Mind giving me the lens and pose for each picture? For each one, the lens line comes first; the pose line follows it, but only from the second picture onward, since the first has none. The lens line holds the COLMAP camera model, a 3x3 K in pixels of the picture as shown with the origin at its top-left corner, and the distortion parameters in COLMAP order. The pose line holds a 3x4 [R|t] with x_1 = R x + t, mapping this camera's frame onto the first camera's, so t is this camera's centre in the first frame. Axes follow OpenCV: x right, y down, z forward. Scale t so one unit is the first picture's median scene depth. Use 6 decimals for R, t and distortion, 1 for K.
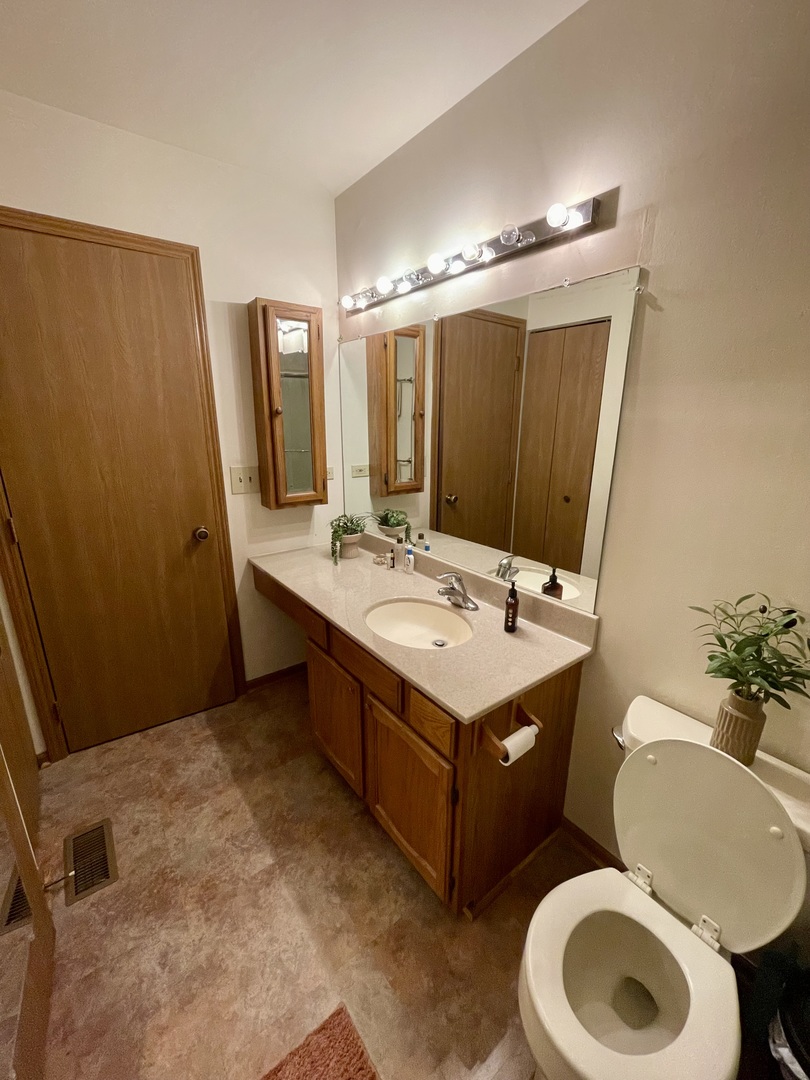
lens RADIAL K [[436.5, 0, 405.2], [0, 436.5, 545.7], [0, 0, 1]] dist [0.000464, -0.000358]
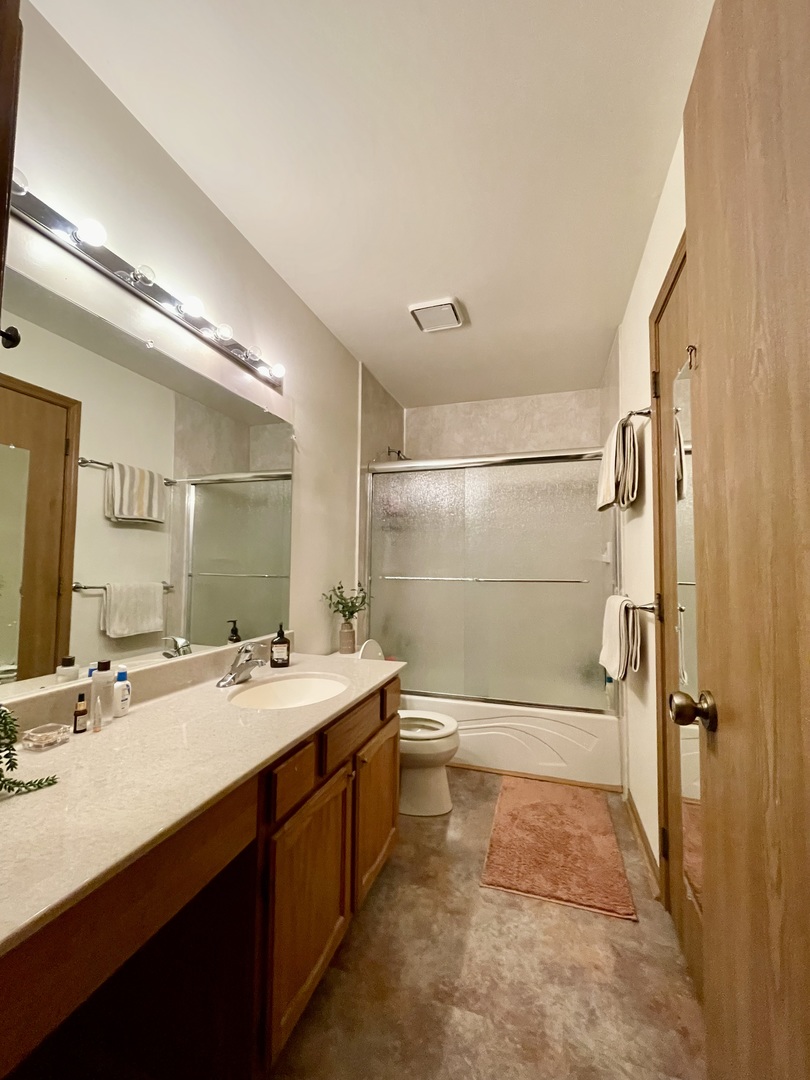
lens RADIAL K [[436.5, 0, 405.0], [0, 436.5, 540.1], [0, 0, 1]] dist [0.000464, -0.000358]
pose [[-0.565623, 0.033943, 0.823965, -0.988039], [0.215225, 0.970601, 0.107761, -0.205386], [-0.796083, 0.238290, -0.556300, 1.394877]]
